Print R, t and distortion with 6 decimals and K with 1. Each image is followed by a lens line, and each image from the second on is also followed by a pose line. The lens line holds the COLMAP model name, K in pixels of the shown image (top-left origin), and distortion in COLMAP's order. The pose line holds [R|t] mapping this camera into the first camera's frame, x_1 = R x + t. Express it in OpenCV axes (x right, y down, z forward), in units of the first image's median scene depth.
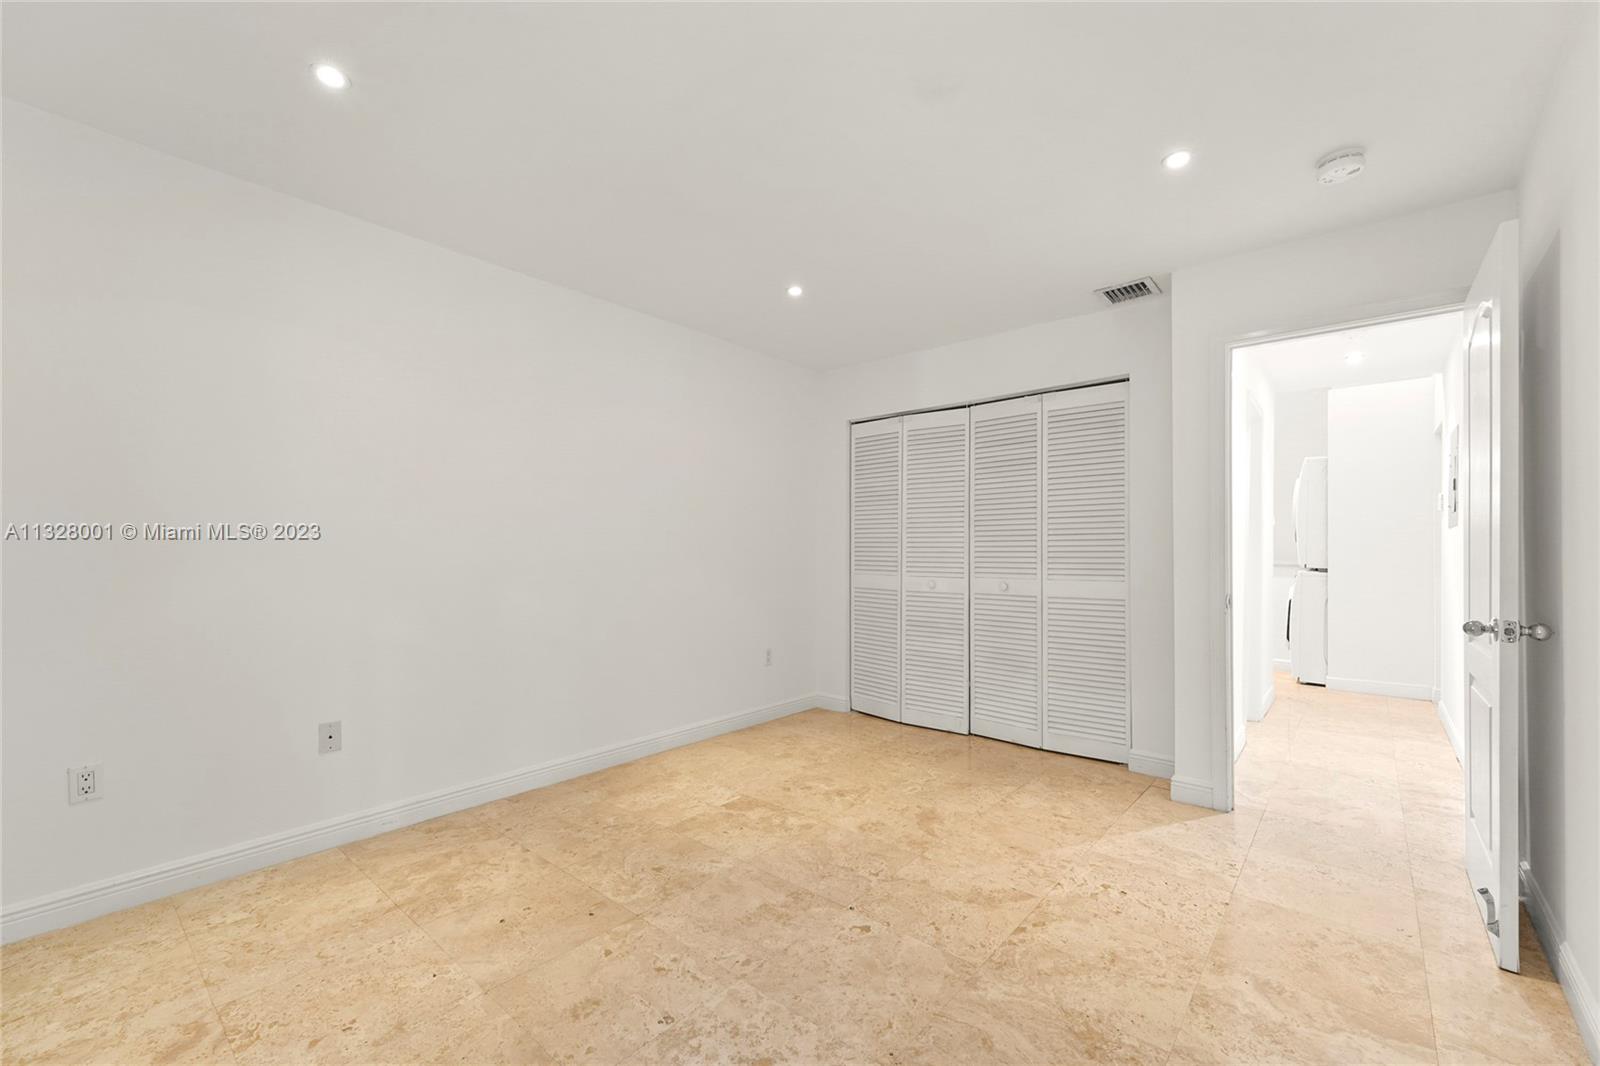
lens RADIAL K [[637.7, 0, 794.8], [0, 637.7, 534.3], [0, 0, 1]] dist [0.000549, -0.000329]
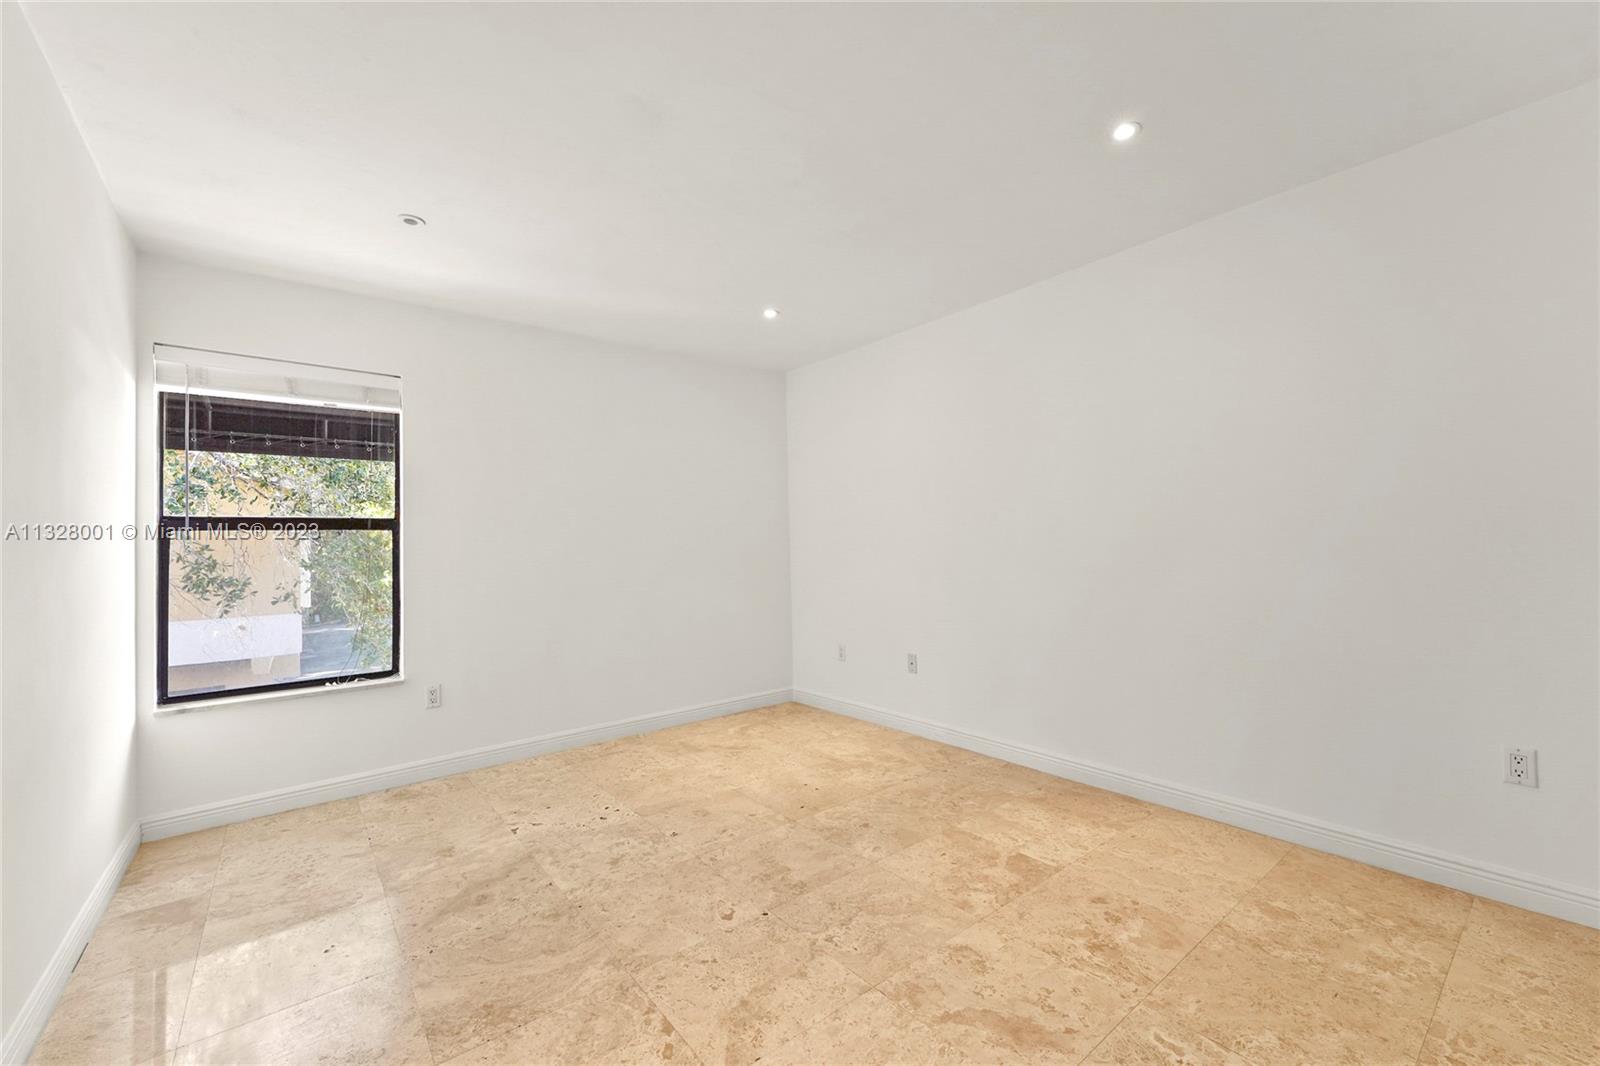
lens RADIAL K [[637.7, 0, 794.8], [0, 637.7, 534.3], [0, 0, 1]] dist [0.000549, -0.000329]
pose [[-0.161916, -0.011366, -0.986739, 0.916592], [0.040407, 0.999019, -0.018138, 0.030666], [0.985977, -0.042808, -0.161298, 1.082424]]
